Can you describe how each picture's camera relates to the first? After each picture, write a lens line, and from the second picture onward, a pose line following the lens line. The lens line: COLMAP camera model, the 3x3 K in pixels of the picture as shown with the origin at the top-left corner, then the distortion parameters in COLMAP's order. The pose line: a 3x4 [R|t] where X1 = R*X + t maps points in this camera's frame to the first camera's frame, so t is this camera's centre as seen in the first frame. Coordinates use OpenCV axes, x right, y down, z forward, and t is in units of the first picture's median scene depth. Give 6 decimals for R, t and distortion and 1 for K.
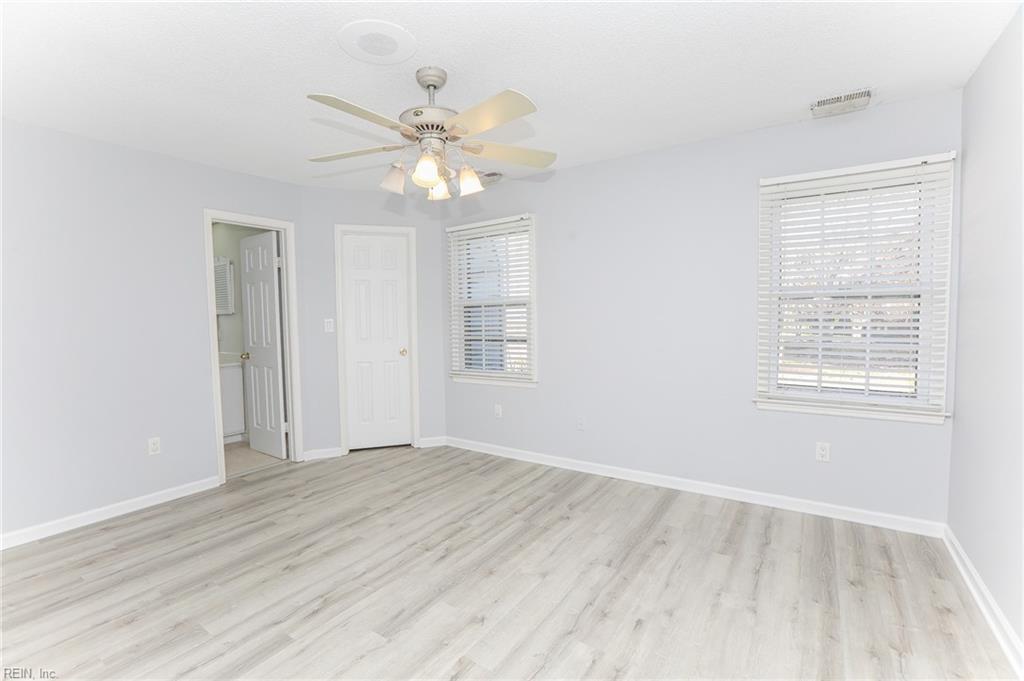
lens RADIAL K [[470.2, 0, 502.1], [0, 470.2, 340.7], [0, 0, 1]] dist [-0.059056, 0.024084]
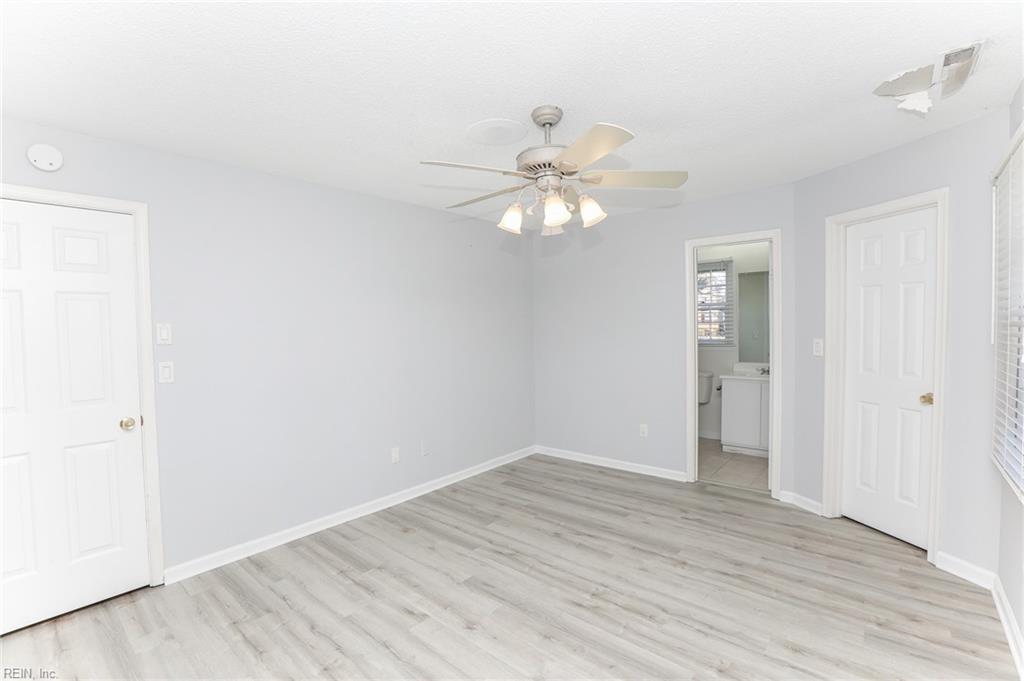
lens RADIAL K [[463.9, 0, 491.6], [0, 463.9, 342.8], [0, 0, 1]] dist [-0.060060, 0.017491]
pose [[-0.142404, 0.054733, -0.988294, 0.655150], [-0.033234, 0.997643, 0.060039, -0.097175], [0.989250, 0.041395, -0.140250, 0.777850]]
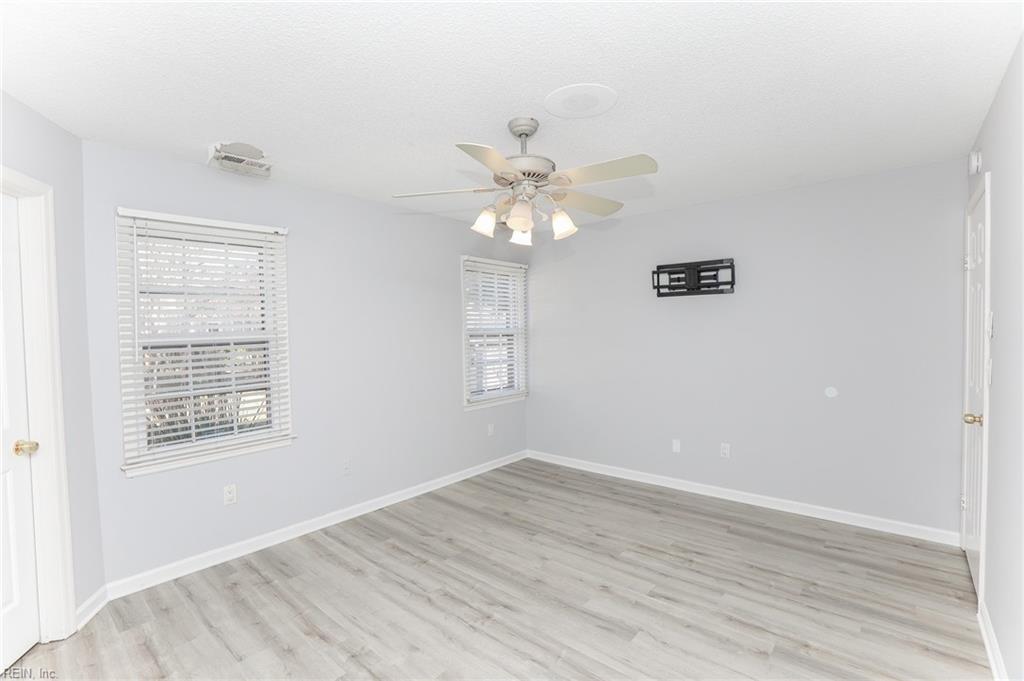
lens RADIAL K [[456.3, 0, 503.3], [0, 456.3, 343.0], [0, 0, 1]] dist [-0.064562, 0.021722]
pose [[0.115903, -0.015820, 0.993135, -0.868598], [0.071409, 0.997419, 0.007555, -0.072029], [-0.990690, 0.070043, 0.116734, 0.718911]]
